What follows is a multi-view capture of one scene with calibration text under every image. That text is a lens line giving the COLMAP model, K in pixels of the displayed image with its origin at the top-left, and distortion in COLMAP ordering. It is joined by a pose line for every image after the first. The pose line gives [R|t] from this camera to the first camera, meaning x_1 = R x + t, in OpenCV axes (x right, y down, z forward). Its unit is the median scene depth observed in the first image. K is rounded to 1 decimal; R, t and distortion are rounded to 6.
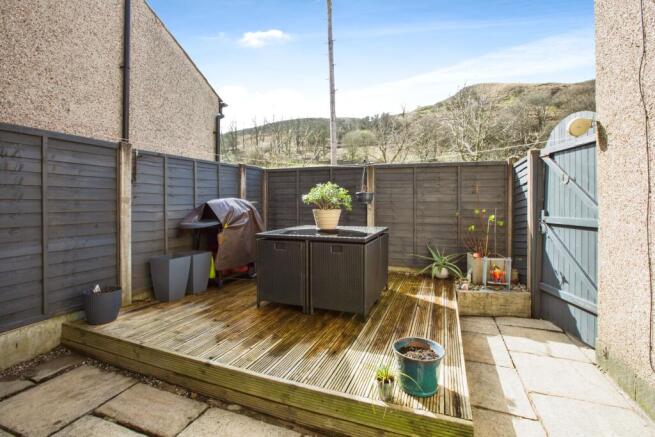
lens RADIAL K [[303.6, 0, 328.3], [0, 303.6, 203.6], [0, 0, 1]] dist [-0.019816, 0.003118]
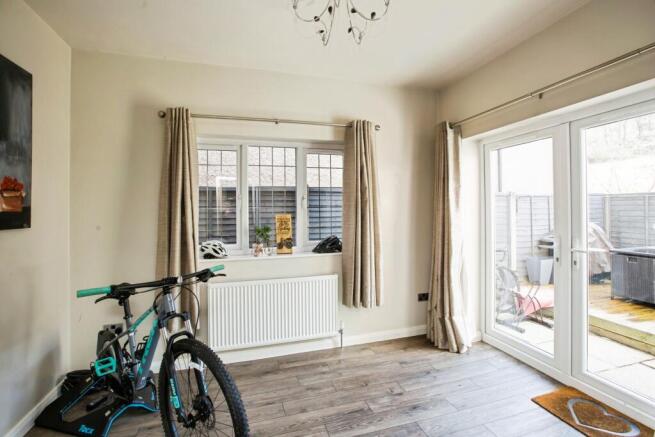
lens RADIAL K [[303.6, 0, 330.2], [0, 303.6, 209.3], [0, 0, 1]] dist [-0.019816, 0.003118]
pose [[0.617004, -0.006532, -0.786933, 0.062289], [0.004794, 0.999978, -0.004541, -0.086700], [0.786945, -0.000970, 0.617022, -0.878852]]
